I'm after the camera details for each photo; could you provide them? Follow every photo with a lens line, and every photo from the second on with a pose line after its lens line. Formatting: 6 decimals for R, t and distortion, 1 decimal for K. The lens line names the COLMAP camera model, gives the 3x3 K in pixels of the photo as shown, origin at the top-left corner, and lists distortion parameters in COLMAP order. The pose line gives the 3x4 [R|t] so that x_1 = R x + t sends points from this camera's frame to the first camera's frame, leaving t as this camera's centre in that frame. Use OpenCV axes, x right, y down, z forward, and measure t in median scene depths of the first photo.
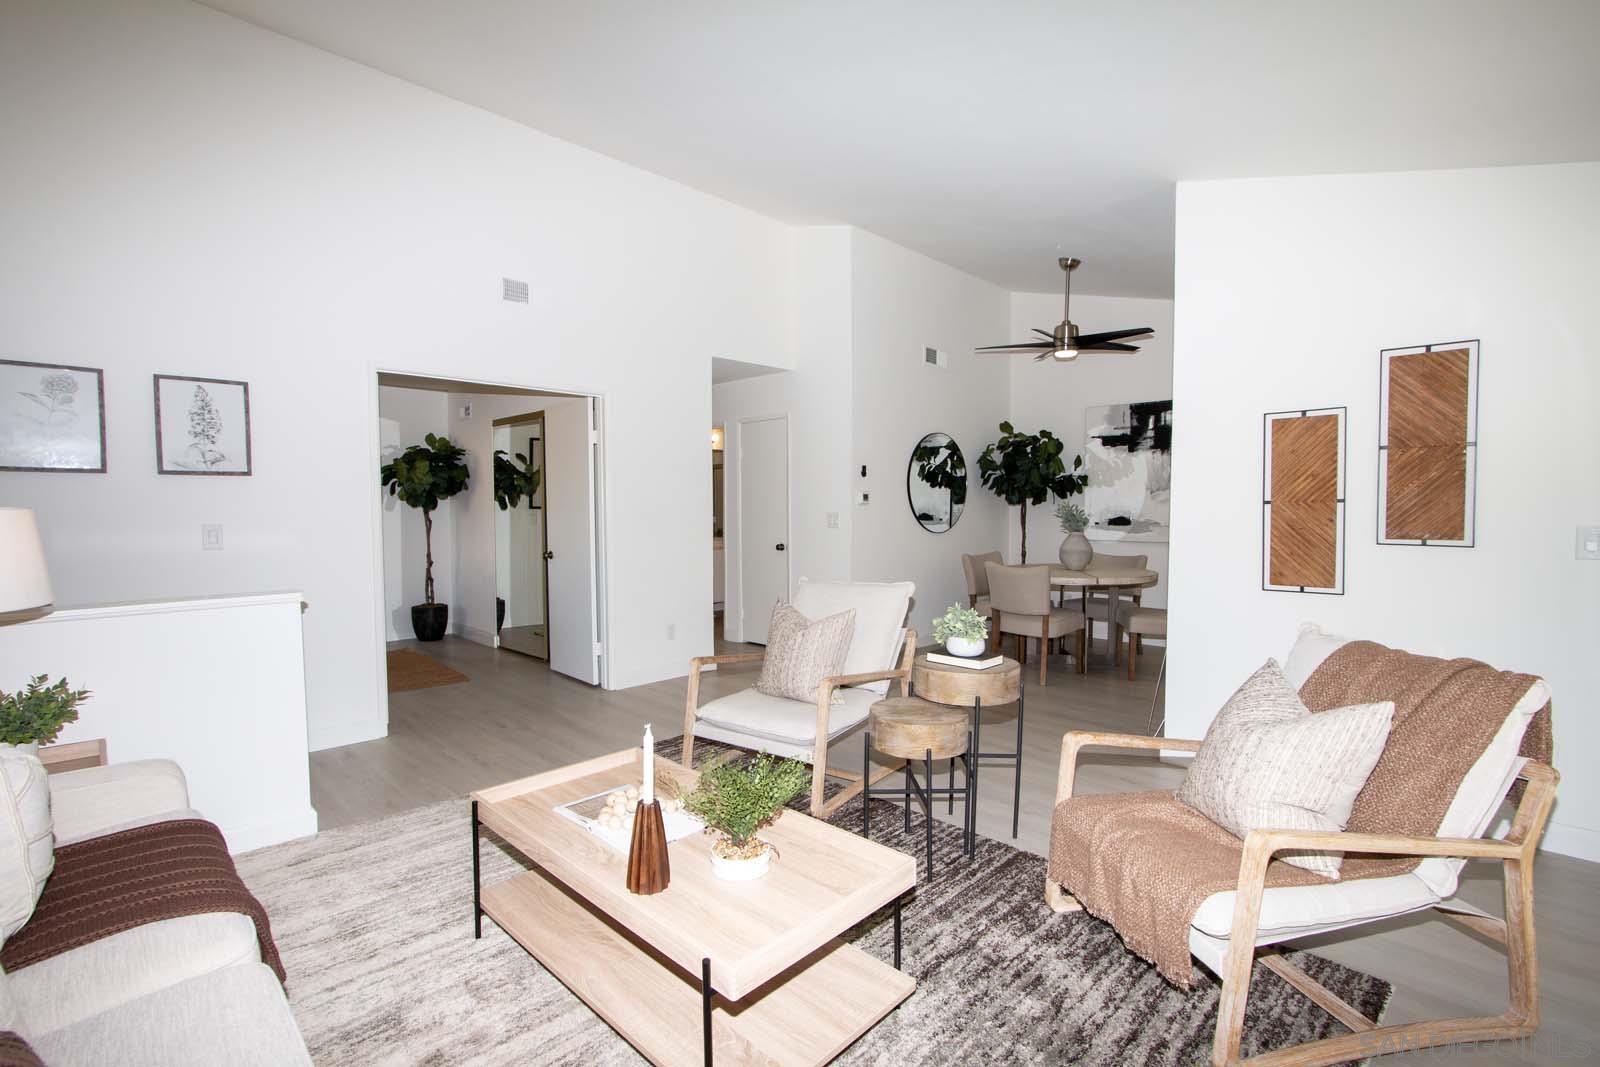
lens RADIAL K [[741.9, 0, 799.8], [0, 741.9, 529.4], [0, 0, 1]] dist [-0.009322, 0.000287]
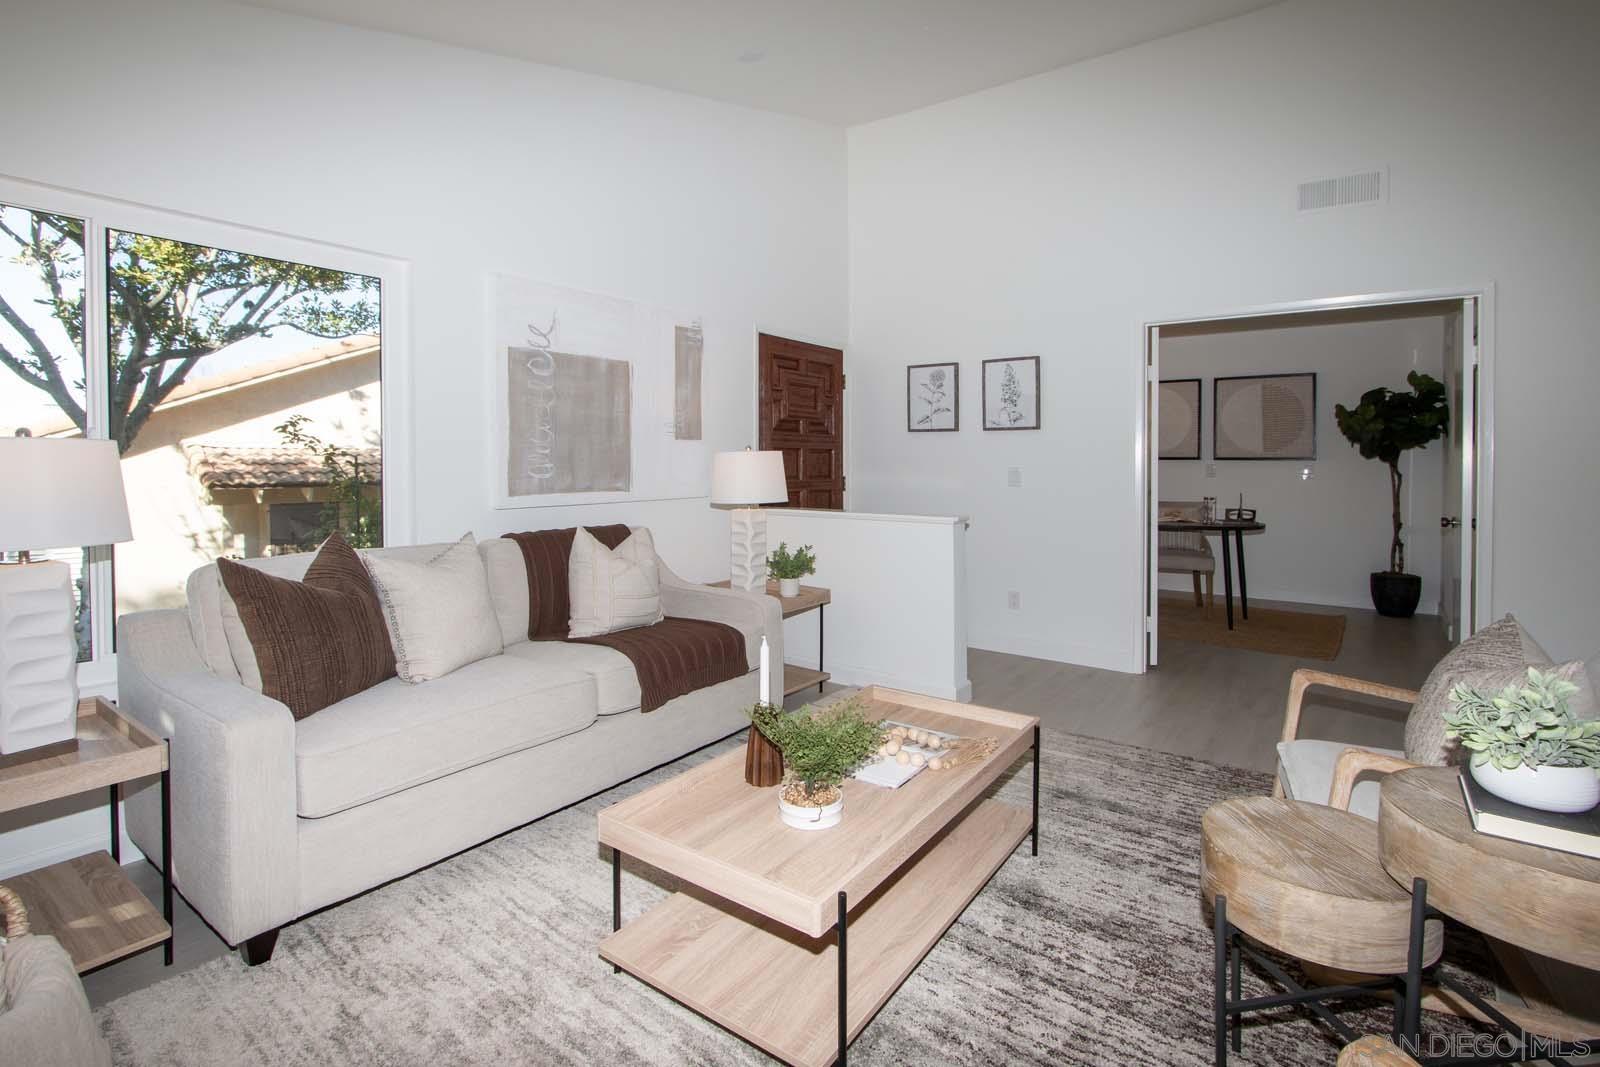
lens RADIAL K [[741.9, 0, 803.0], [0, 741.9, 470.2], [0, 0, 1]] dist [-0.009322, 0.000287]
pose [[0.133620, 0.019297, -0.990845, 0.478131], [-0.036959, 0.999212, 0.014476, -0.006238], [0.990343, 0.034687, 0.134228, 0.443917]]
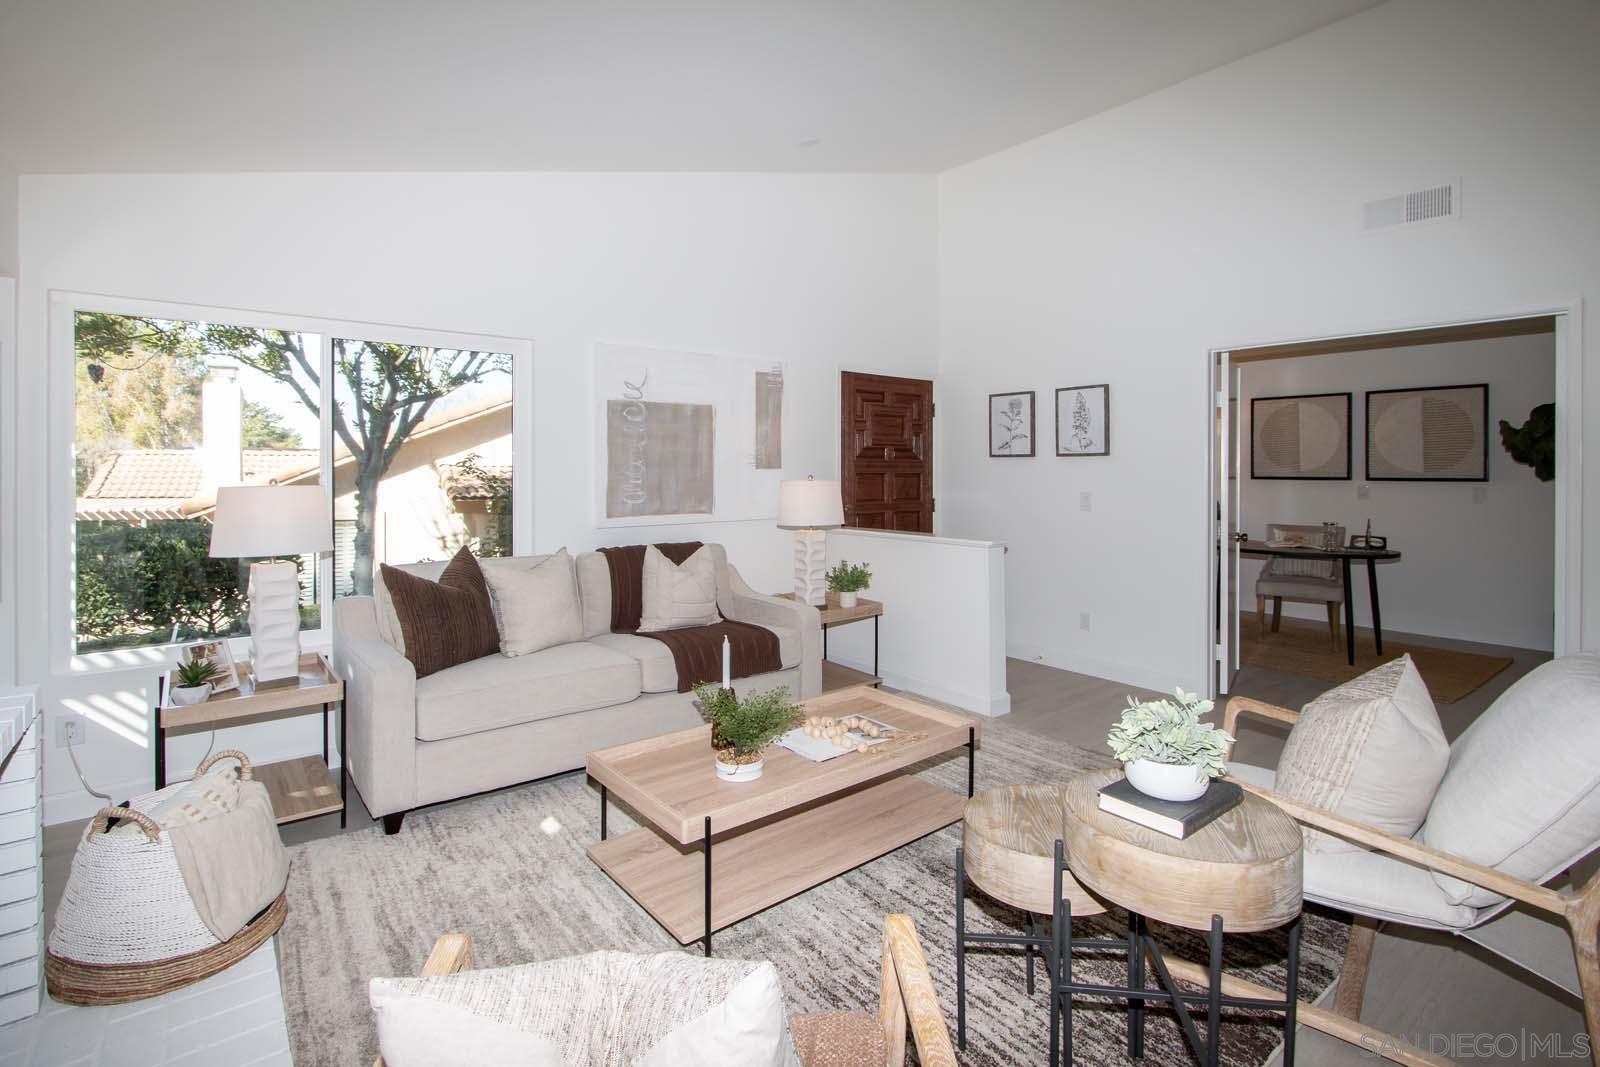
lens RADIAL K [[741.9, 0, 807.3], [0, 741.9, 468.7], [0, 0, 1]] dist [-0.009322, 0.000287]
pose [[-0.123409, 0.004566, -0.992345, 0.633554], [-0.033115, 0.999414, 0.008717, -0.044594], [0.991803, 0.033937, -0.123185, 0.655556]]
